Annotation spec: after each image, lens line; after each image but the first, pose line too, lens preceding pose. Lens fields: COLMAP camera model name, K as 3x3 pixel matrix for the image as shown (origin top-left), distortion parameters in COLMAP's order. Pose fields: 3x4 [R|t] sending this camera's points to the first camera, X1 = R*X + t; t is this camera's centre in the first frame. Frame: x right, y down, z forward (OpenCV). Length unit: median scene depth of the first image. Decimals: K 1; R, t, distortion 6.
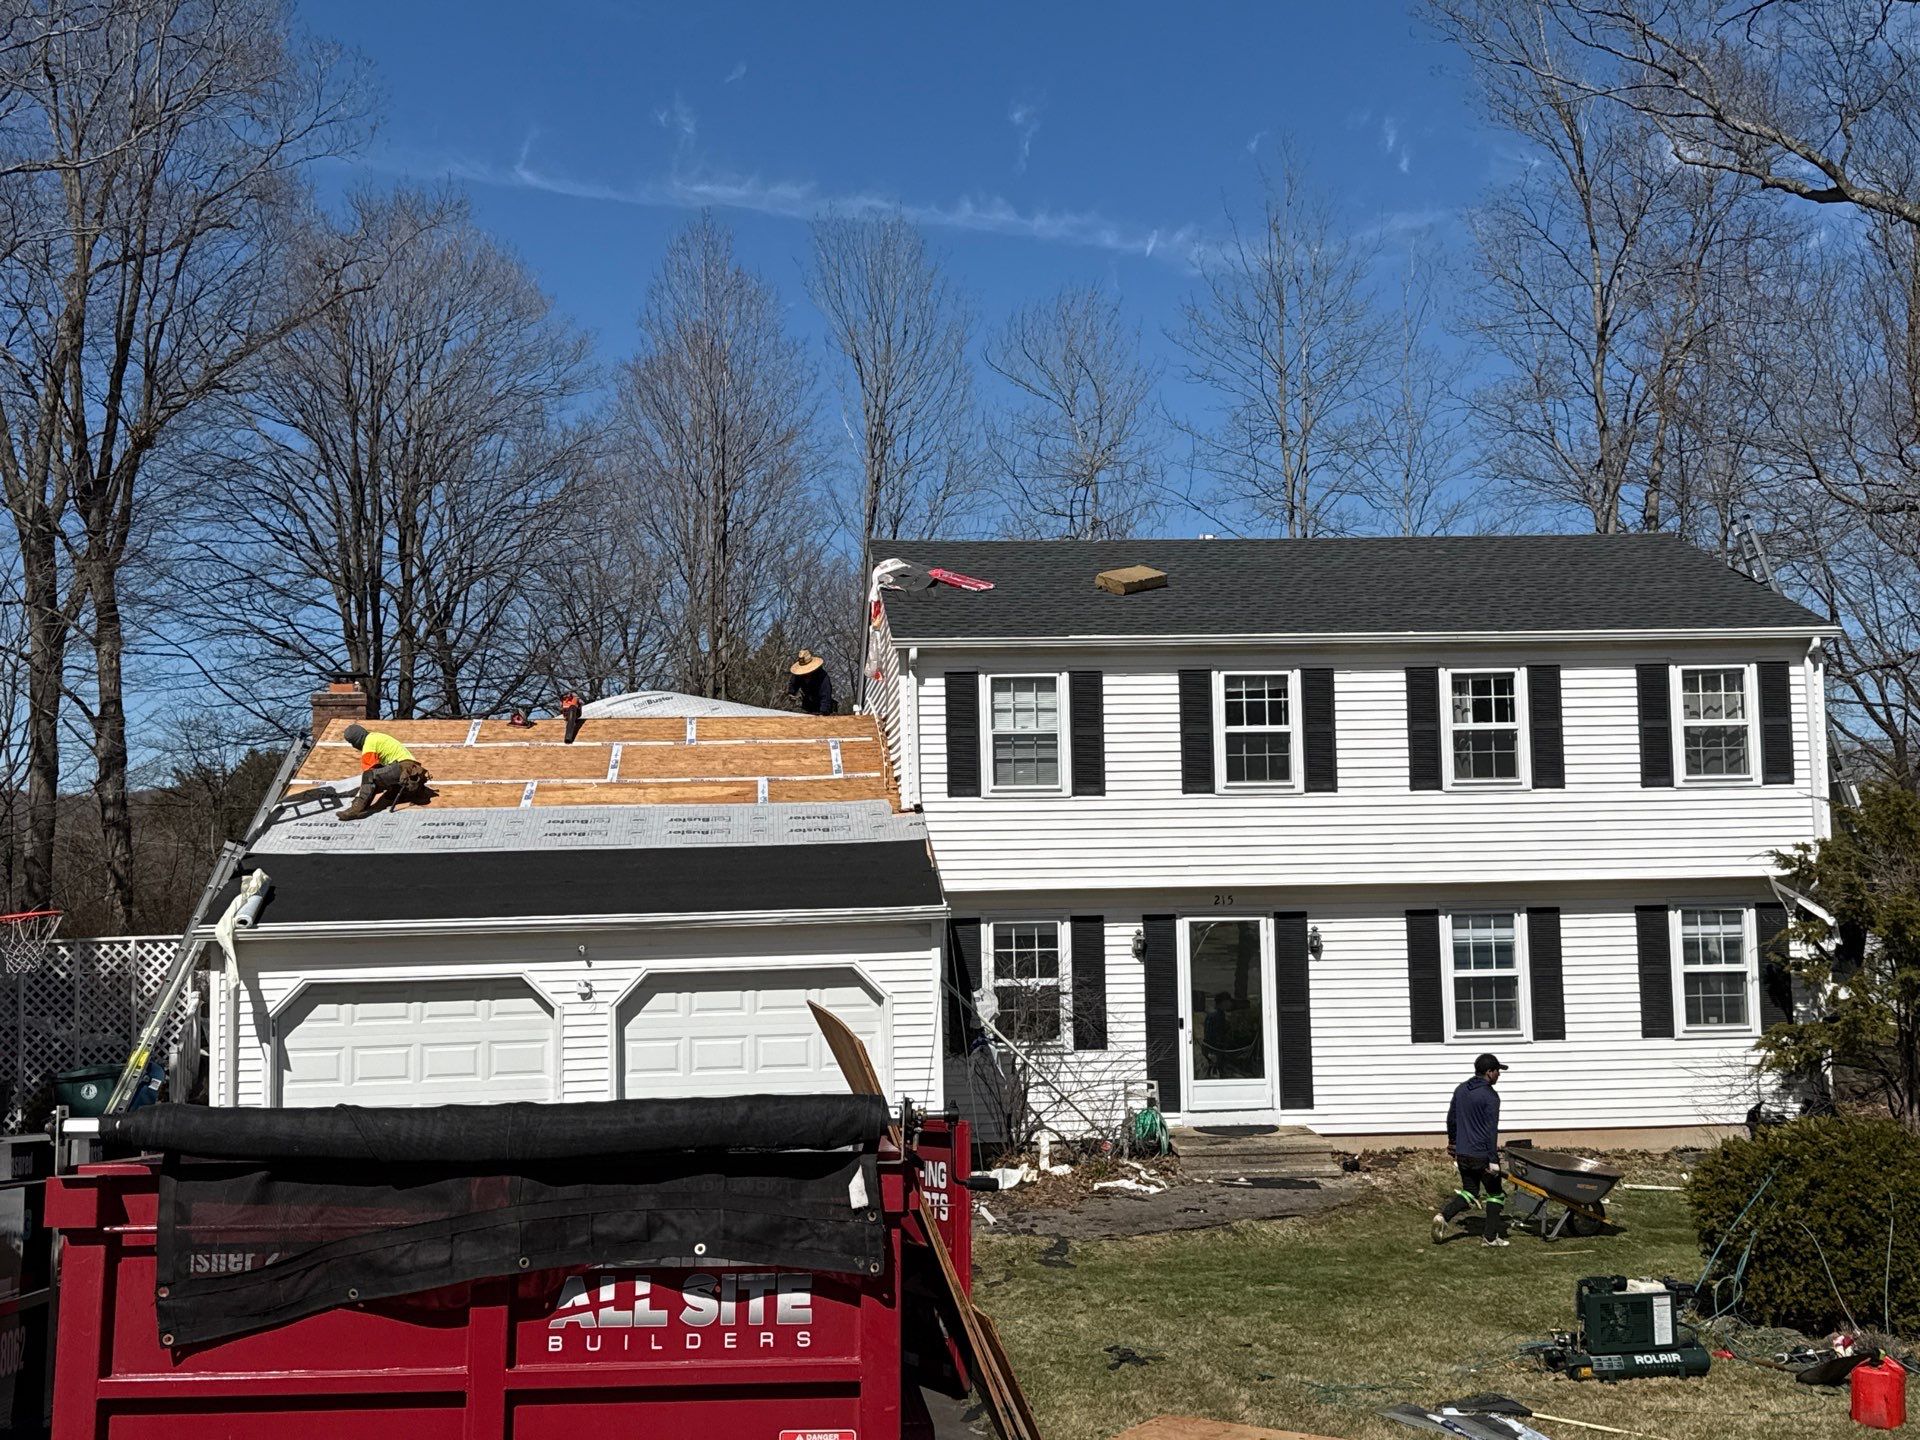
lens RADIAL K [[2077.8, 0, 965.5], [0, 2077.8, 720.2], [0, 0, 1]] dist [0.339912, -1.268431]
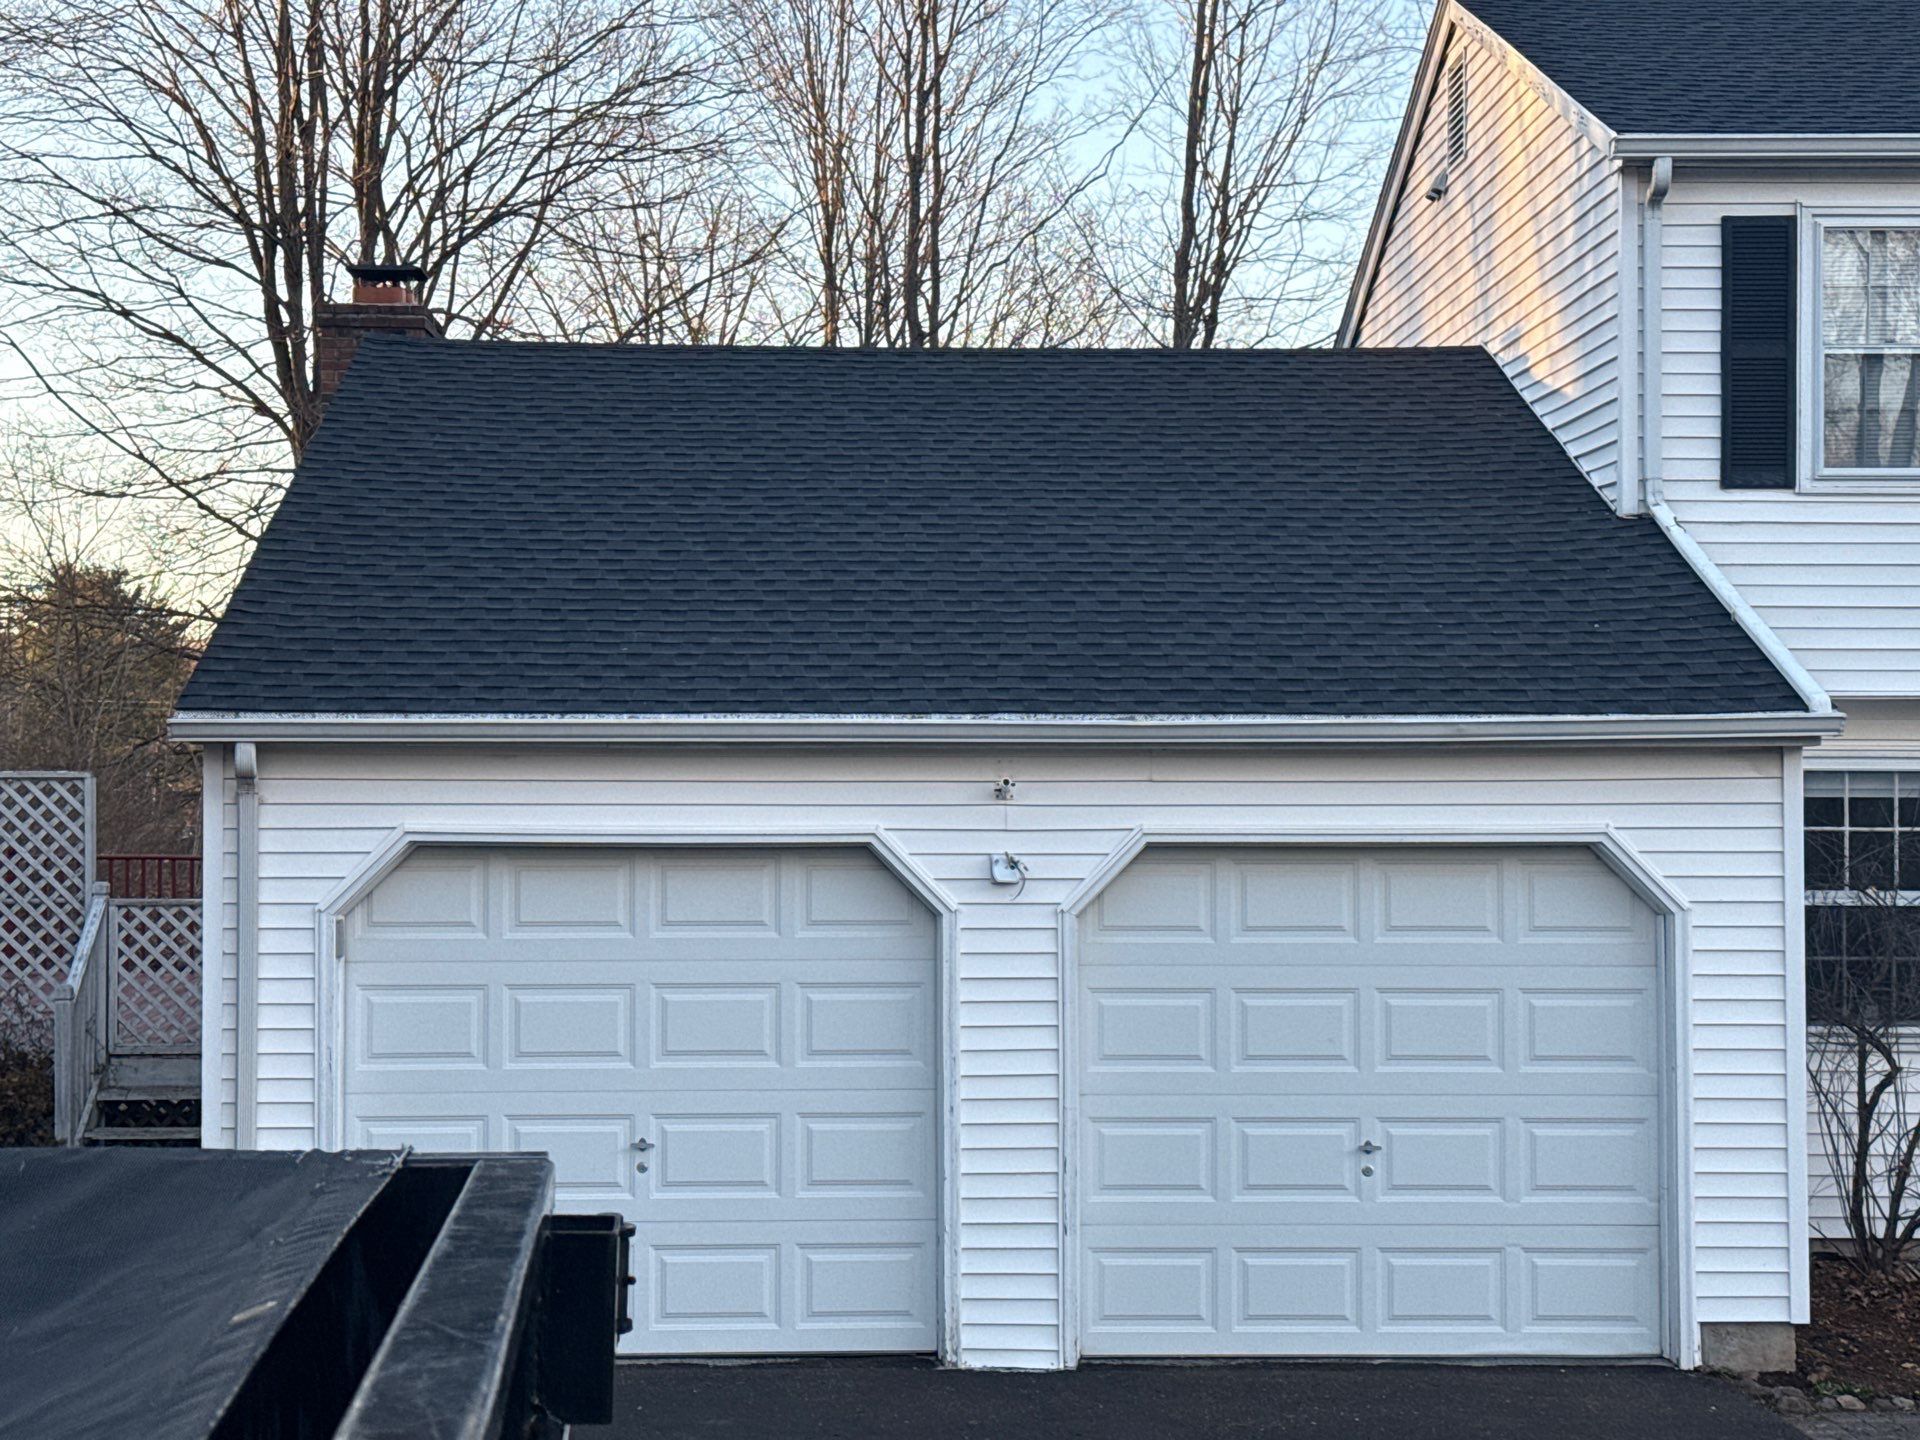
lens RADIAL K [[3123.4, 0, 953.4], [0, 3123.4, 749.8], [0, 0, 1]] dist [0.167913, -0.135317]
pose [[0.998649, 0.021067, -0.047495, -0.055400], [-0.017966, 0.997737, 0.064786, 0.020109], [0.048753, -0.063846, 0.996768, 0.117537]]
